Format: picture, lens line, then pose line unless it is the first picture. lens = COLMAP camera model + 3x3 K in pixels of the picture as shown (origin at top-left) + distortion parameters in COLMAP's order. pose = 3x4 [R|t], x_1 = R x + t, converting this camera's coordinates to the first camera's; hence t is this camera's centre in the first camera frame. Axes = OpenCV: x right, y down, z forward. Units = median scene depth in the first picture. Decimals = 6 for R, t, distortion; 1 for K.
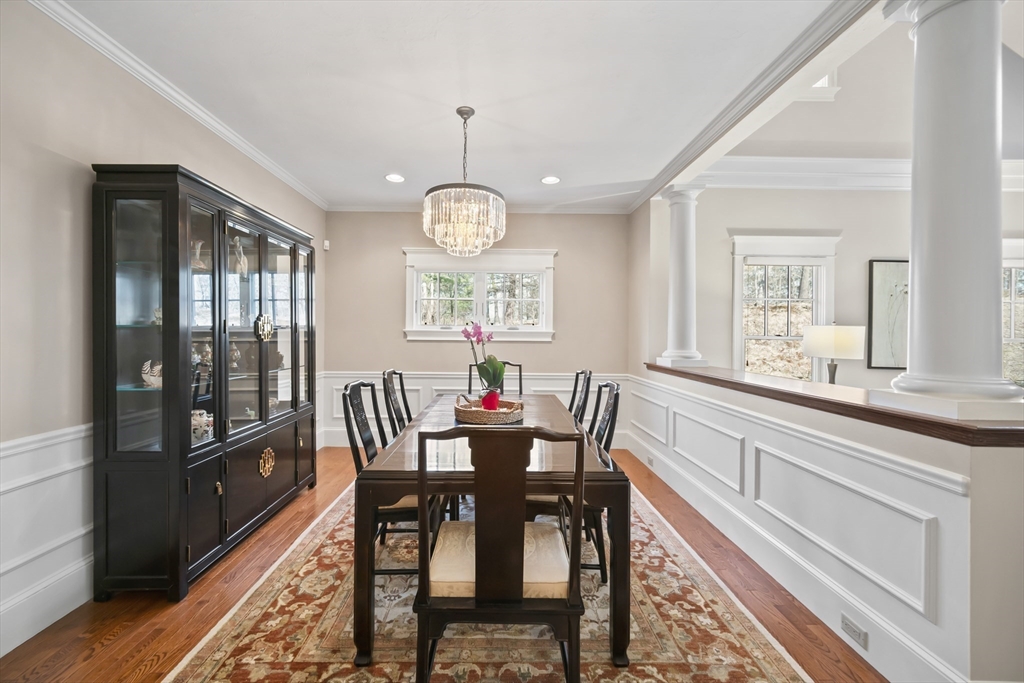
lens RADIAL K [[414.4, 0, 487.3], [0, 414.4, 335.1], [0, 0, 1]] dist [-0.001558, 0.000893]
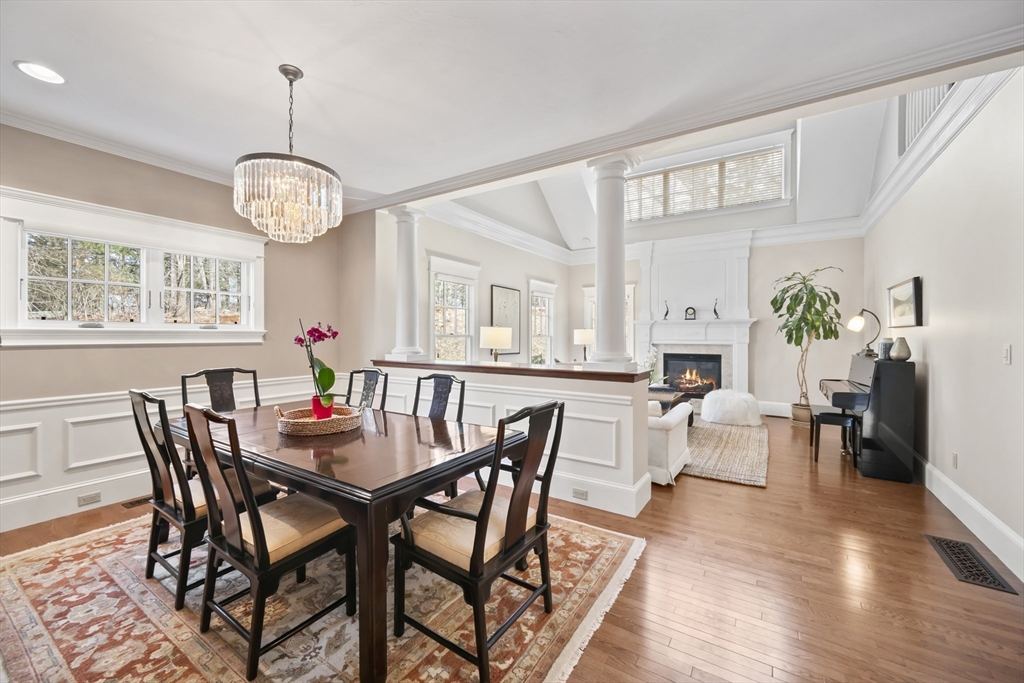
lens RADIAL K [[414.4, 0, 497.3], [0, 414.4, 337.6], [0, 0, 1]] dist [-0.001558, 0.000893]
pose [[0.572226, -0.013384, 0.819987, -0.363810], [0.006966, 0.999910, 0.011459, -0.002258], [-0.820067, -0.000845, 0.572267, 0.114833]]
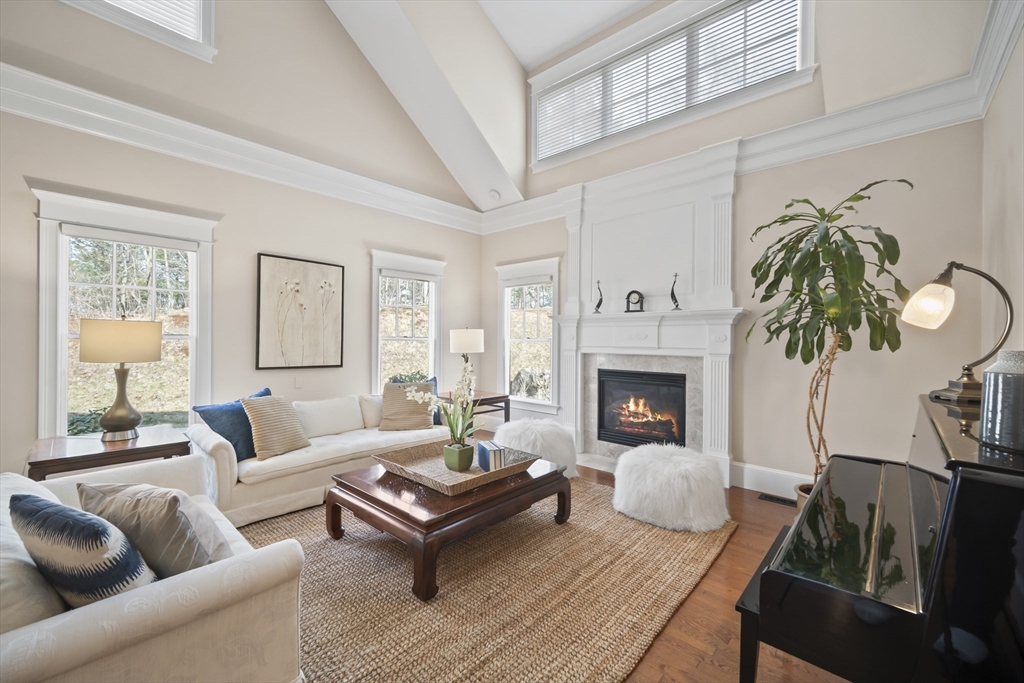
lens RADIAL K [[414.4, 0, 503.5], [0, 414.4, 340.8], [0, 0, 1]] dist [-0.001558, 0.000893]
pose [[0.702258, -0.007107, 0.711887, 0.718619], [0.001154, 0.999960, 0.008844, 0.009700], [-0.711922, -0.005390, 0.702238, -0.054198]]
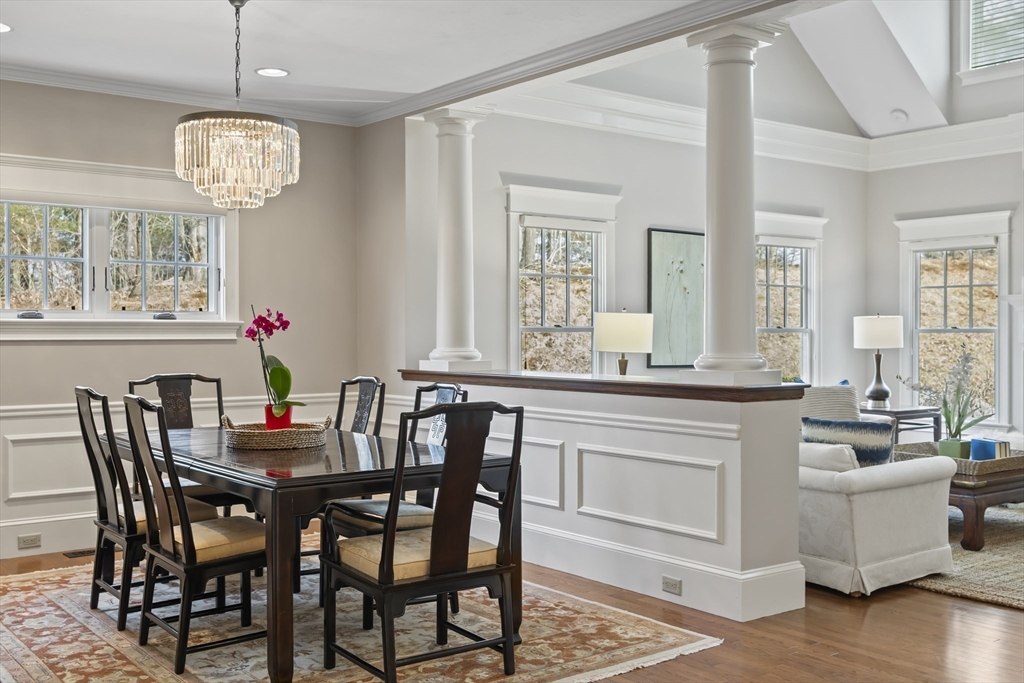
lens RADIAL K [[1027.9, 0, 478.6], [0, 1027.9, 344.4], [0, 0, 1]] dist [0.014069, 0.000000]
pose [[0.813041, -0.016980, 0.581958, -0.510184], [0.010255, 0.999837, 0.014846, 0.005481], [-0.582116, -0.006103, 0.813083, -0.424983]]
